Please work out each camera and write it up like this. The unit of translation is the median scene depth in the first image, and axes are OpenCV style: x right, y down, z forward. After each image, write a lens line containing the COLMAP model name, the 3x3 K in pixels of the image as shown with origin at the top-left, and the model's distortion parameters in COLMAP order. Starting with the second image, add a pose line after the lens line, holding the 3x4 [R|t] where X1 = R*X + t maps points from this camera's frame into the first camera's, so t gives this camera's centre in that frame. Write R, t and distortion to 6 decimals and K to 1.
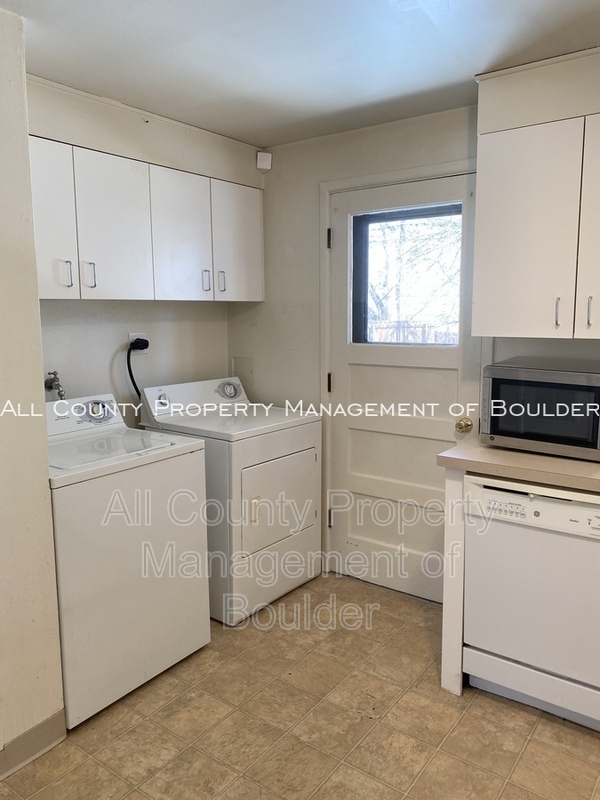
lens RADIAL K [[609.5, 0, 300.4], [0, 609.5, 393.1], [0, 0, 1]] dist [0.011362, -0.004714]
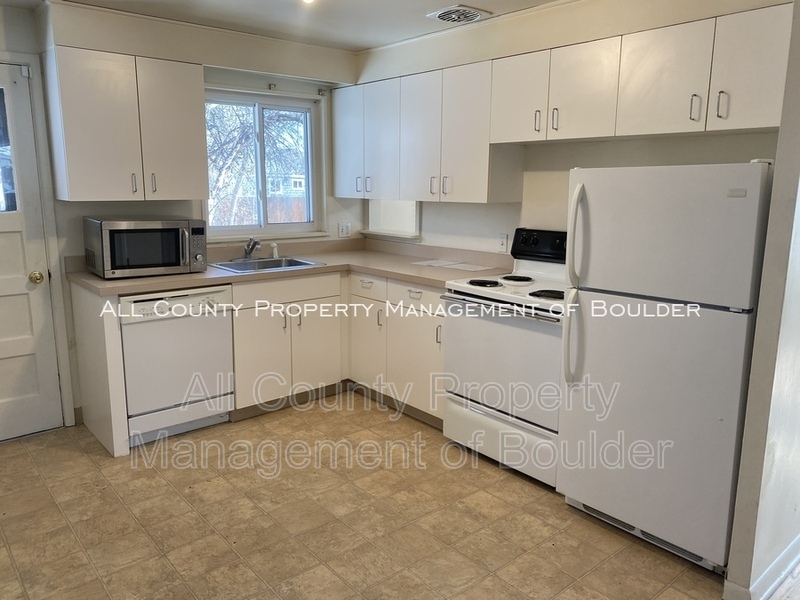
lens RADIAL K [[609.5, 0, 399.2], [0, 609.5, 298.1], [0, 0, 1]] dist [0.011362, -0.004714]
pose [[0.236235, -0.181661, 0.954564, -0.935096], [0.126885, 0.979725, 0.155048, -0.003949], [-0.963376, 0.084492, 0.254495, -0.001583]]
